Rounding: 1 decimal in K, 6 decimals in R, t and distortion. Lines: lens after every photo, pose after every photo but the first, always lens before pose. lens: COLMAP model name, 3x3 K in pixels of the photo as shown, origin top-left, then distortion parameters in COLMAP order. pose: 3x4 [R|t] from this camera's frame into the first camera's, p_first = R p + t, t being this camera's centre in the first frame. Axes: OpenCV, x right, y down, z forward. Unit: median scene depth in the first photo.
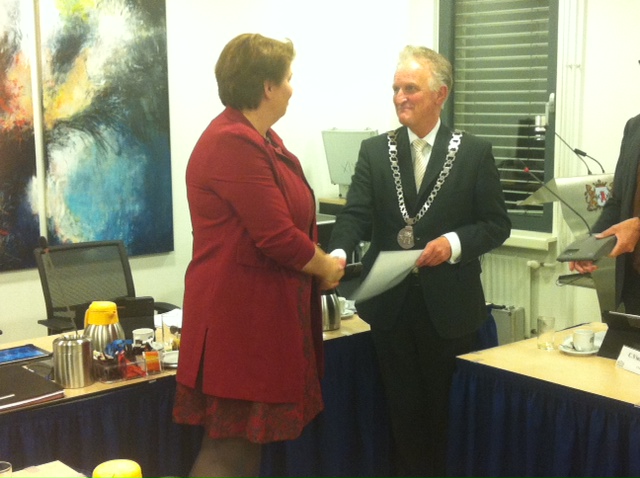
lens RADIAL K [[1083.2, 0, 323.0], [0, 1083.2, 241.9], [0, 0, 1]] dist [-0.004236, 0.000000]
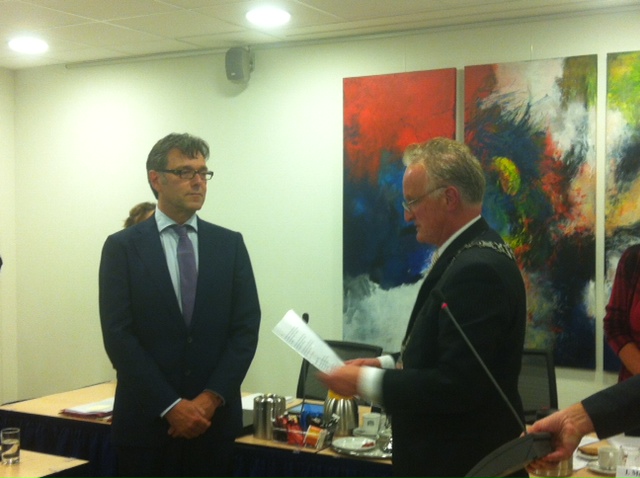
lens RADIAL K [[1003.9, 0, 320.0], [0, 1003.9, 236.0], [0, 0, 1]] dist [0.063539, 0.000000]
pose [[0.297756, 0.031288, -0.954129, 0.572770], [-0.129043, 0.991609, -0.007753, -0.061079], [0.945880, 0.125432, 0.299295, 0.452701]]
